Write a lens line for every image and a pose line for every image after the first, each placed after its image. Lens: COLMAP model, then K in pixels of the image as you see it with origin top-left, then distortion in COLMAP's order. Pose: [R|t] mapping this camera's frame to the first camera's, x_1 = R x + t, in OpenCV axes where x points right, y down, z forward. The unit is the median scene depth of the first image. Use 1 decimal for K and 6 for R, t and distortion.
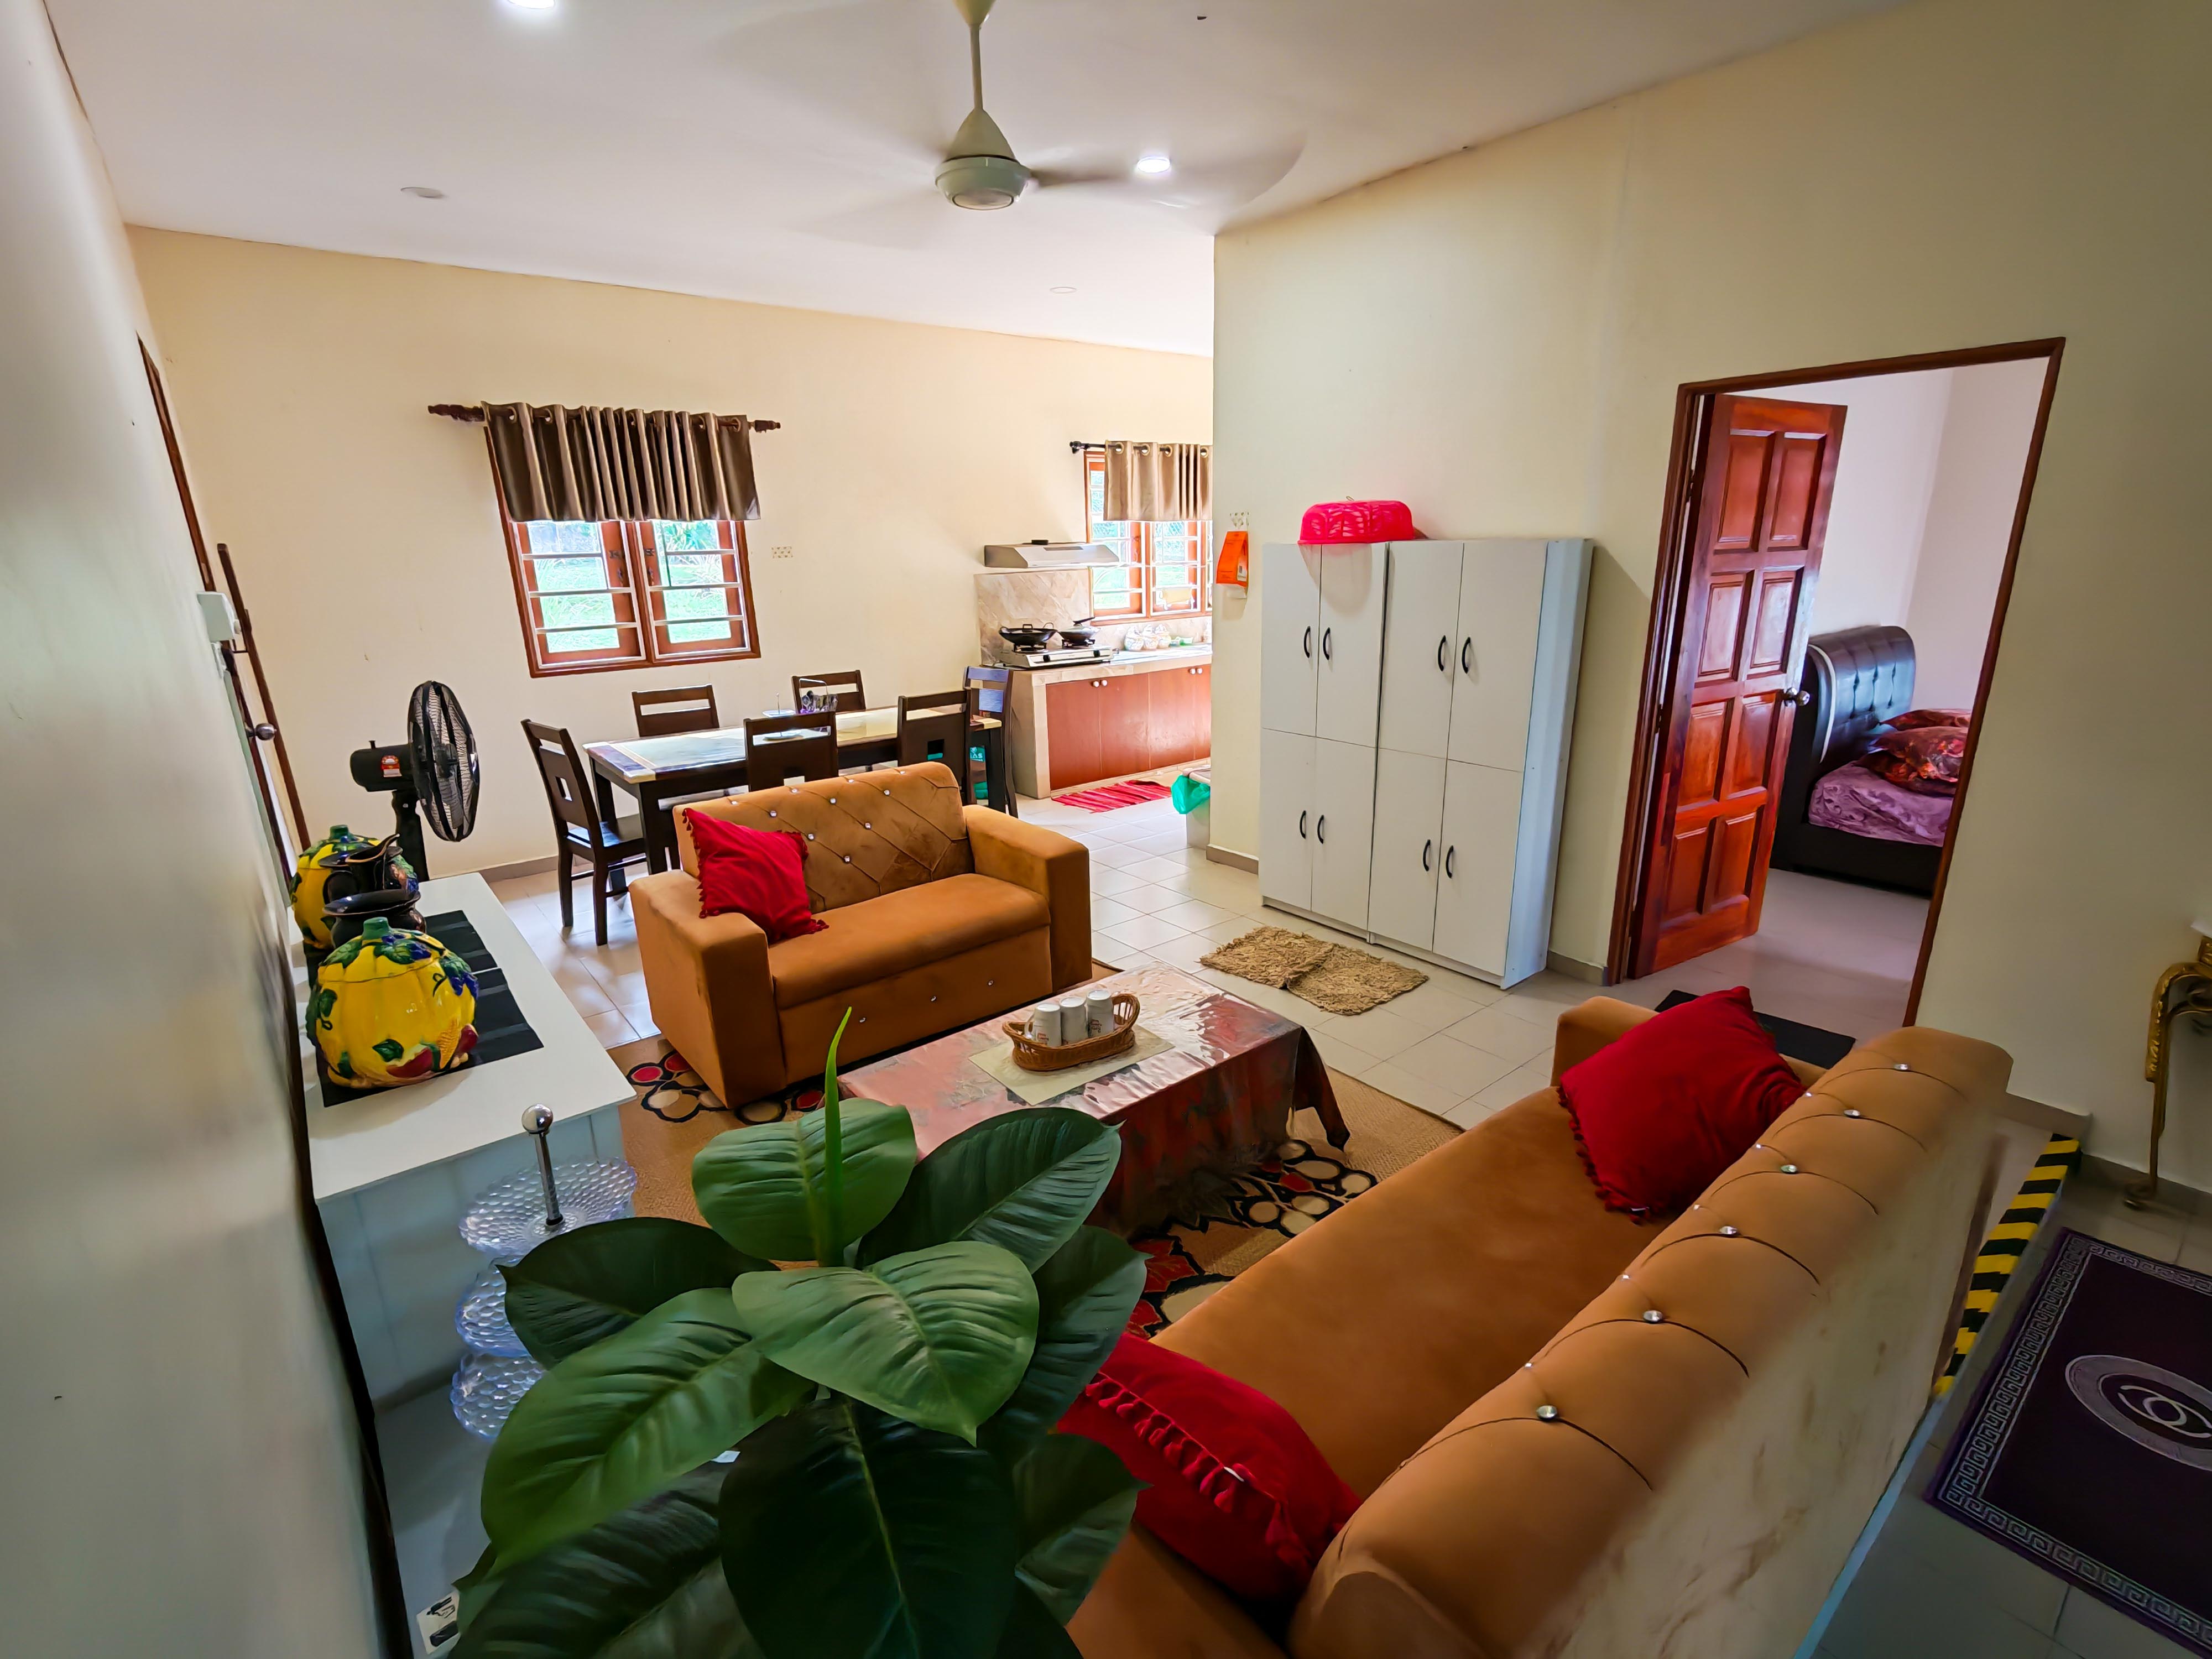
lens RADIAL K [[1013.3, 0, 1106.0], [0, 1013.3, 829.5], [0, 0, 1]] dist [-0.013965, 0.000333]
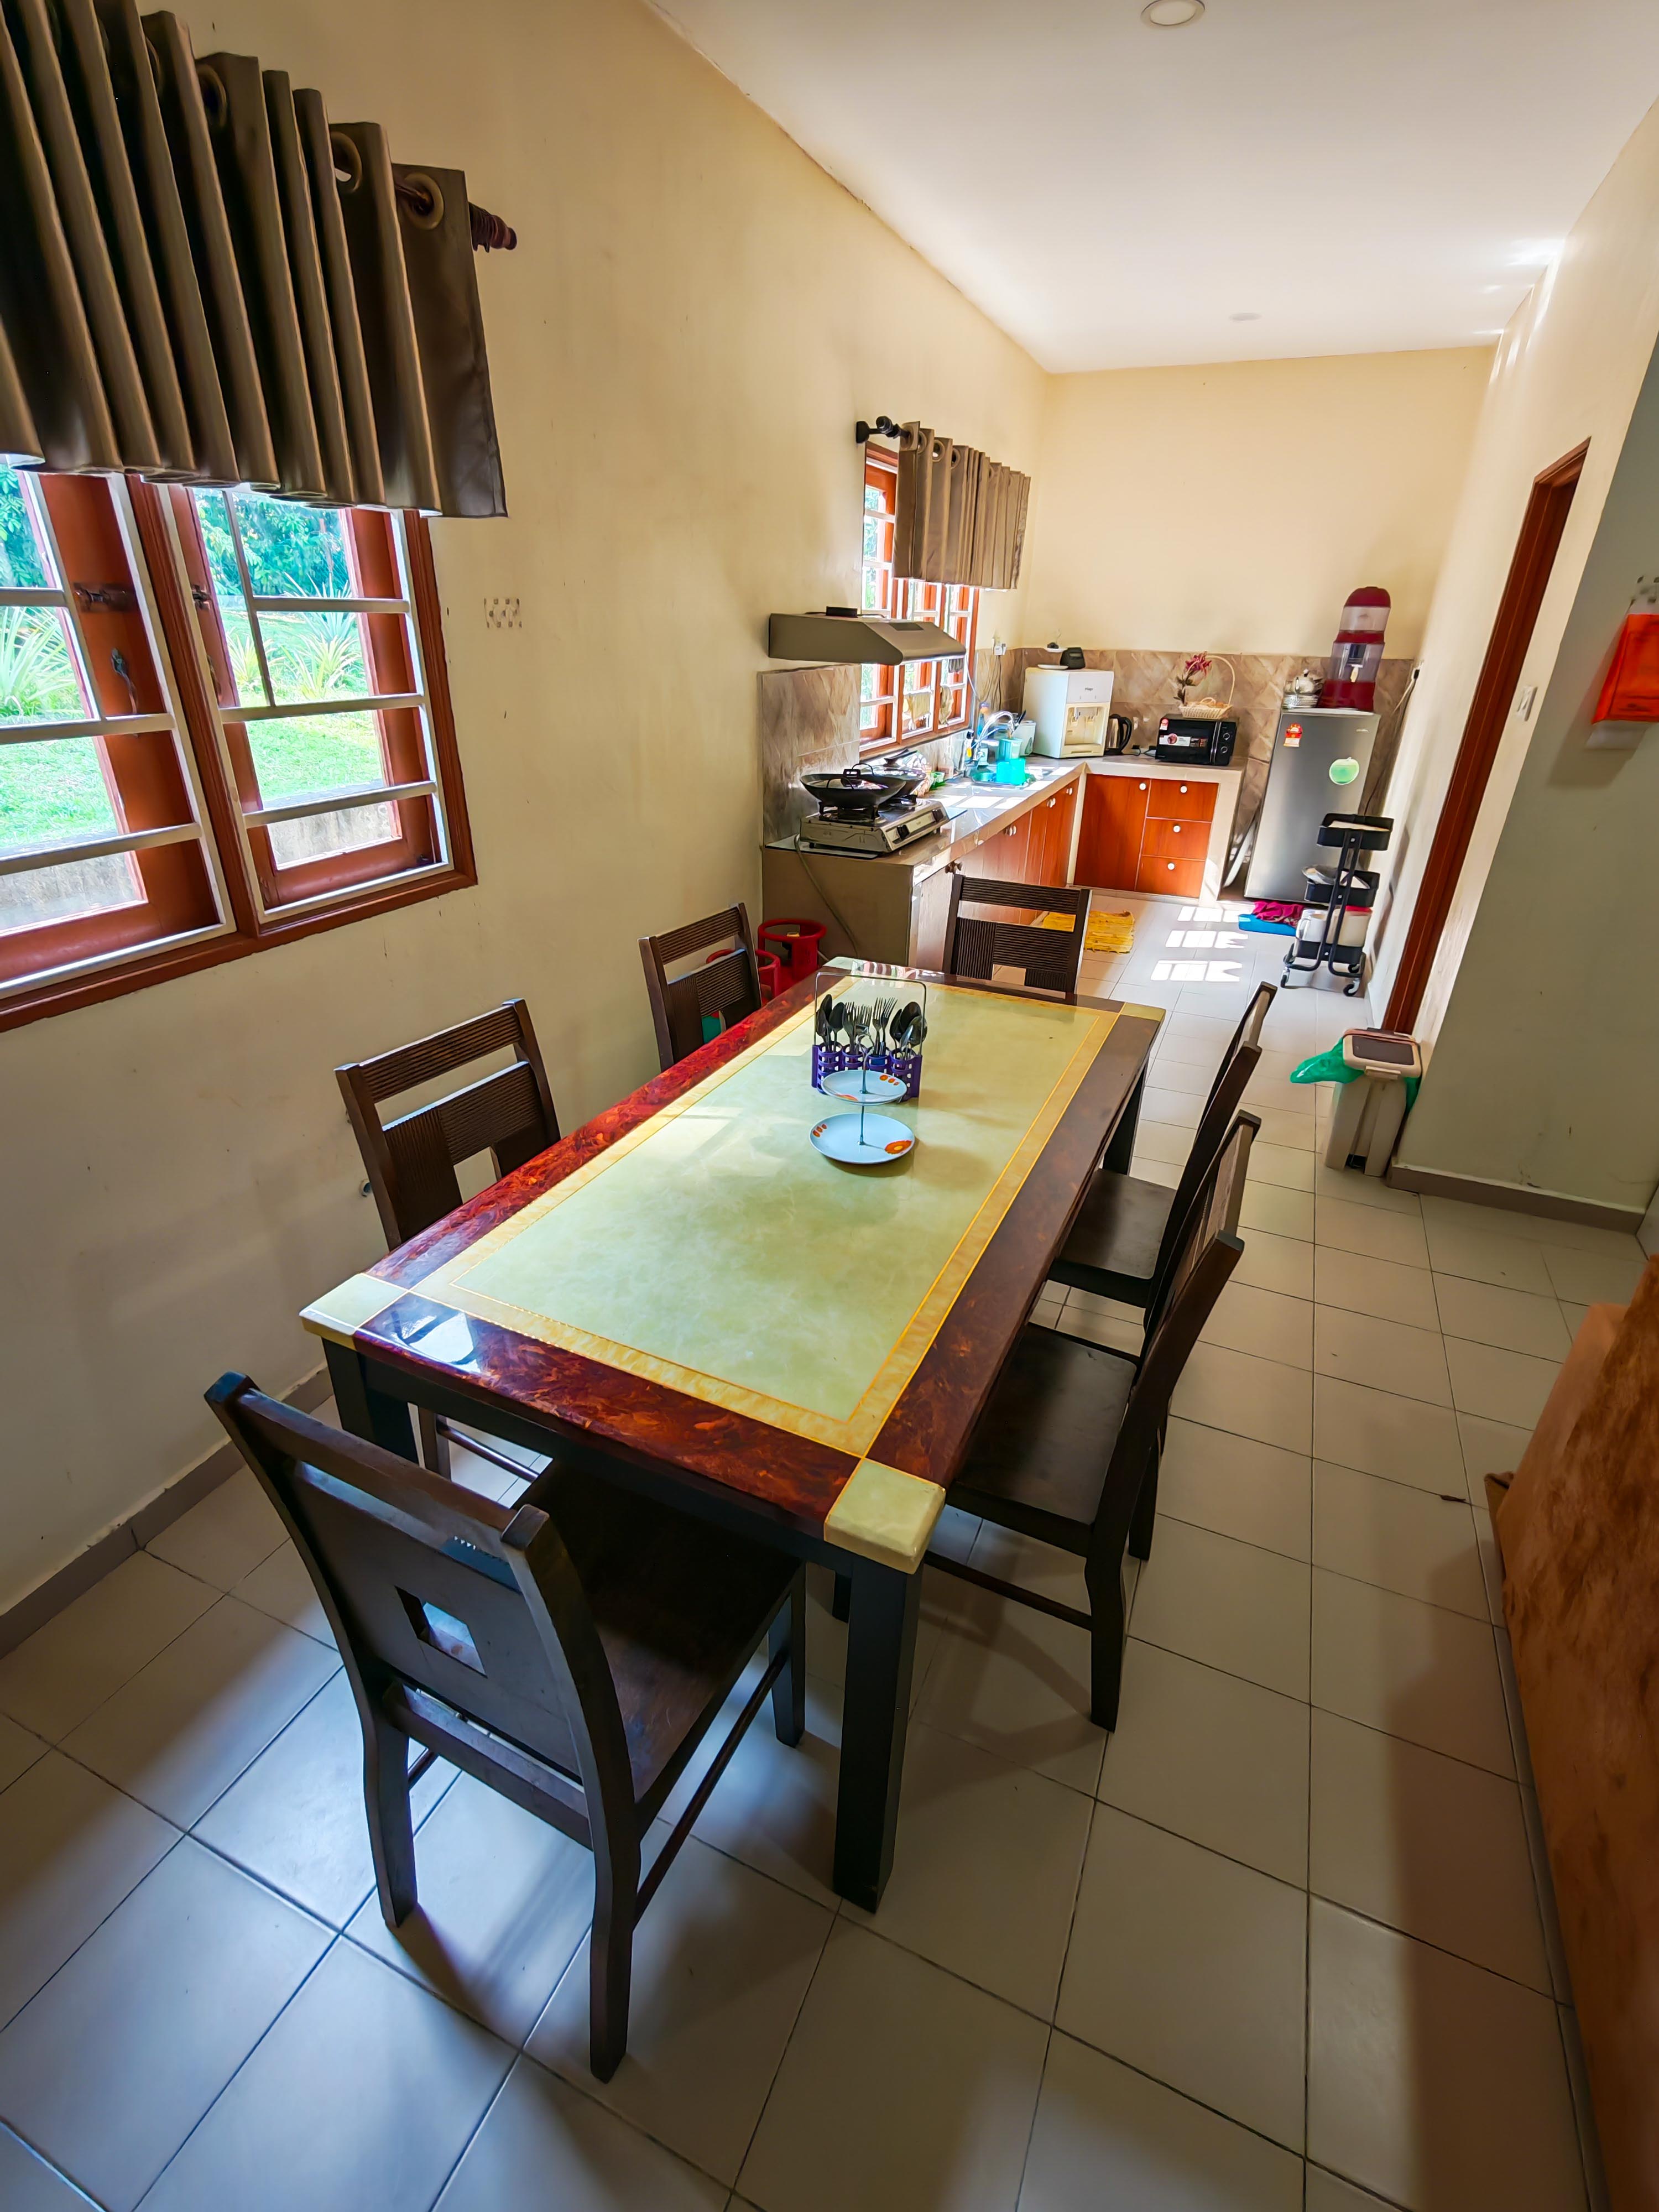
lens RADIAL K [[1013.3, 0, 829.5], [0, 1013.3, 1106.0], [0, 0, 1]] dist [-0.013965, 0.000333]
pose [[0.889998, -0.166815, 0.424355, -0.430303], [0.092947, 0.977506, 0.189323, -0.156005], [-0.446391, -0.129054, 0.885483, 0.597954]]
